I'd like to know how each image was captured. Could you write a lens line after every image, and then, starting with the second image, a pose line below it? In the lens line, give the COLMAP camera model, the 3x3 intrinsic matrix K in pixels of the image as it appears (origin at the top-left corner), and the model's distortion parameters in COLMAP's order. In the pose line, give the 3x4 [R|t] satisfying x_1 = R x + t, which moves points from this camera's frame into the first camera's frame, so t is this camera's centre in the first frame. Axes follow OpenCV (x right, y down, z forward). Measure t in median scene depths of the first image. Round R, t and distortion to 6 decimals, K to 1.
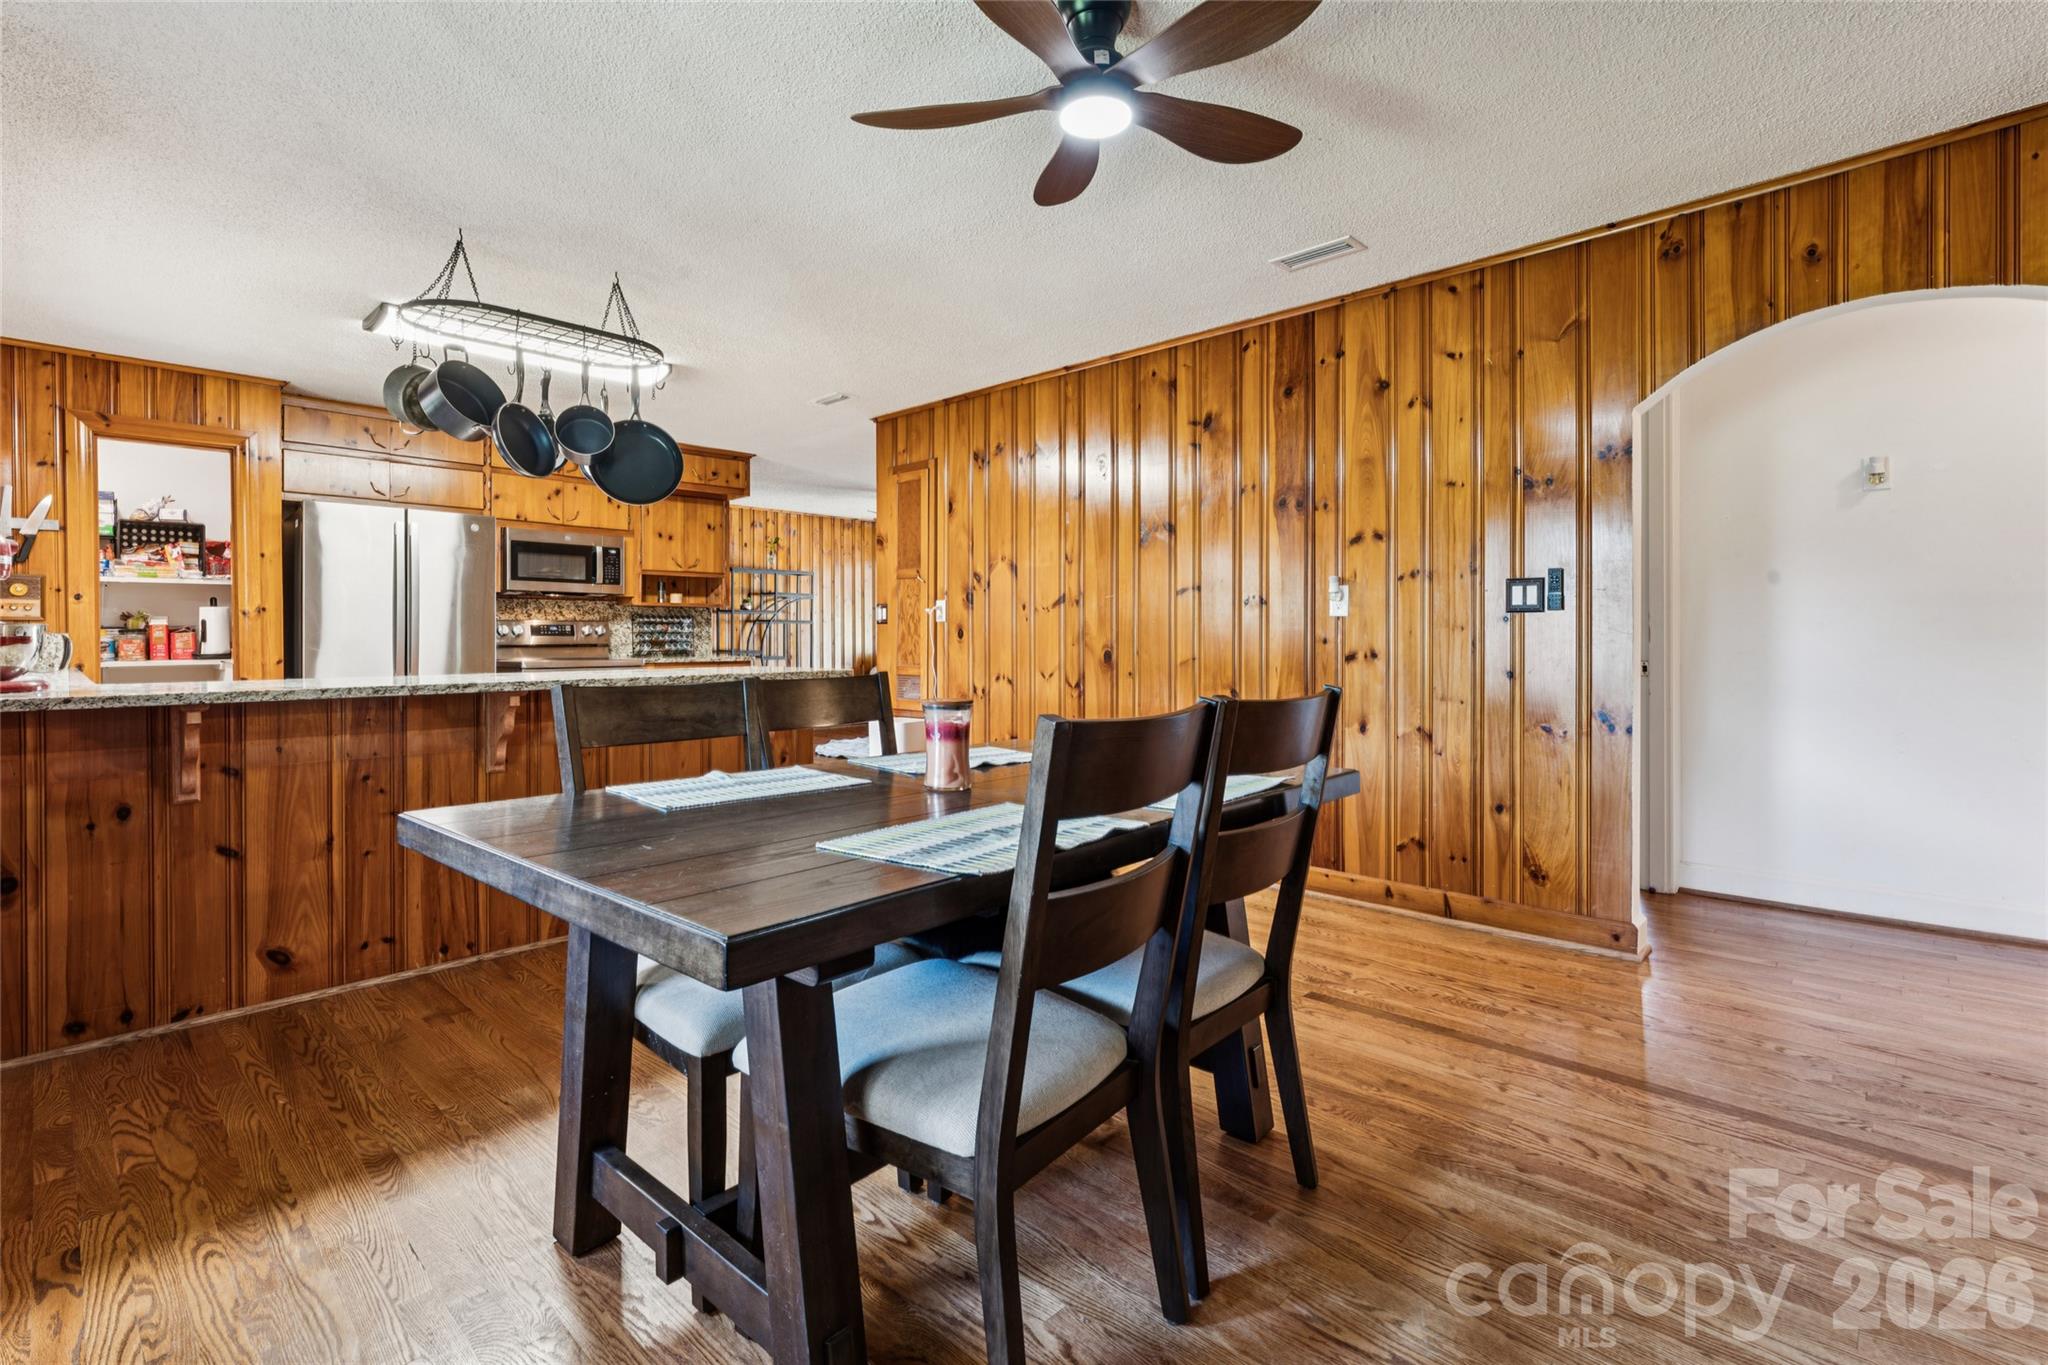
lens RADIAL K [[935.1, 0, 1025.5], [0, 935.1, 650.5], [0, 0, 1]] dist [-0.001069, 0.001751]
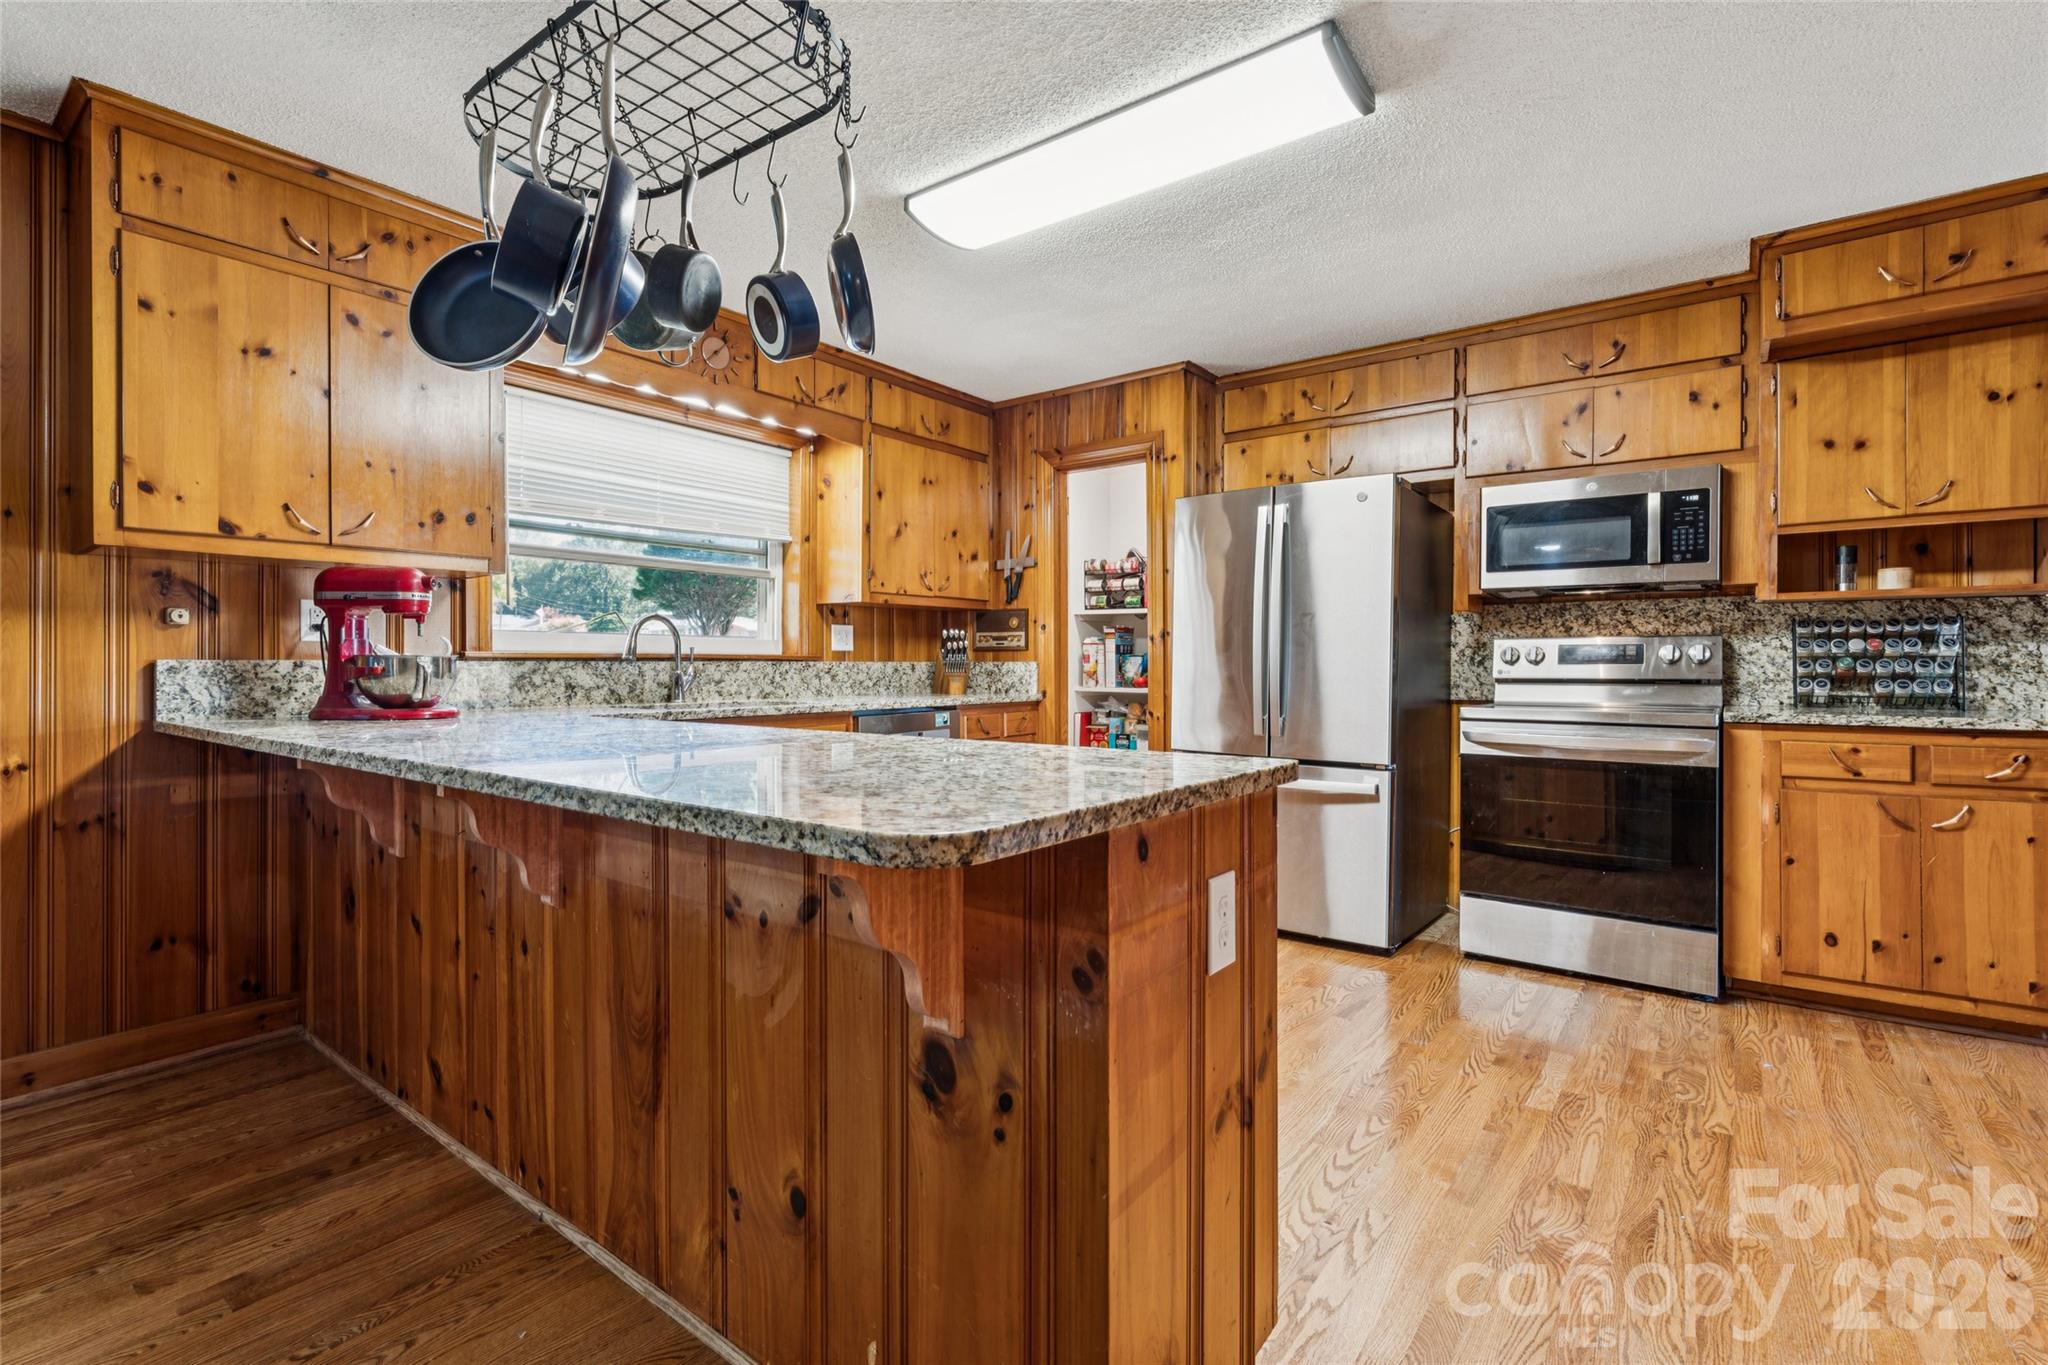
lens RADIAL K [[935.1, 0, 1014.4], [0, 935.1, 665.5], [0, 0, 1]] dist [-0.001069, 0.001751]
pose [[0.103898, 0.003201, -0.994583, 0.026187], [-0.013978, 0.999901, 0.001758, -0.012157], [0.994490, 0.013720, 0.103933, 0.661336]]
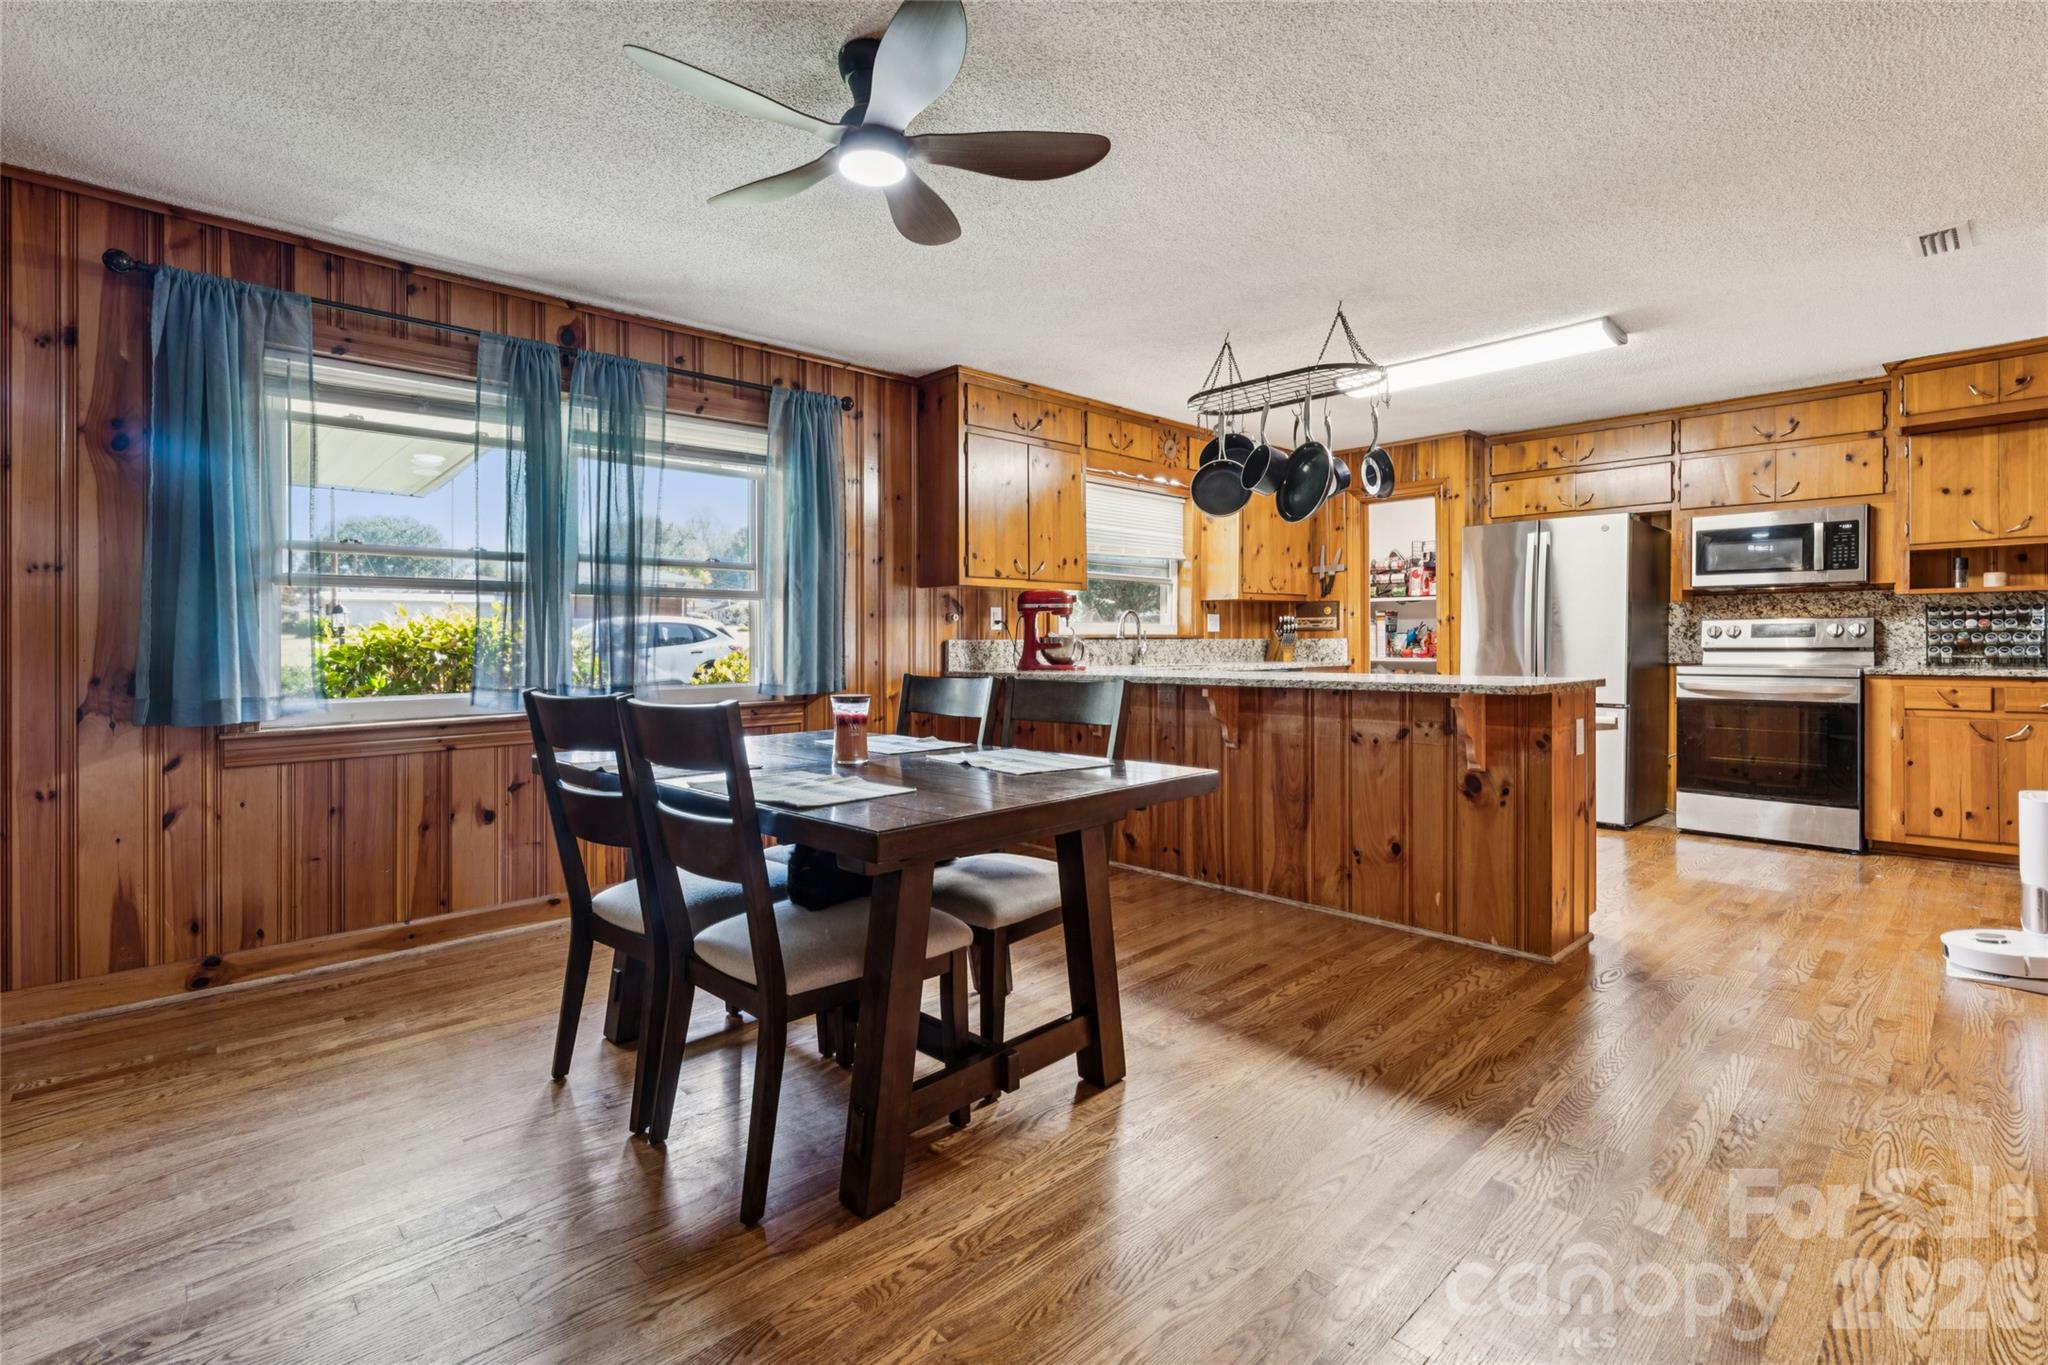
lens RADIAL K [[935.1, 0, 1022.5], [0, 935.1, 649.4], [0, 0, 1]] dist [-0.001069, 0.001751]
pose [[-0.057662, 0.009716, -0.998289, 0.399690], [-0.008062, 0.999916, 0.010197, -0.009071], [0.998304, 0.008636, -0.057579, 0.428109]]
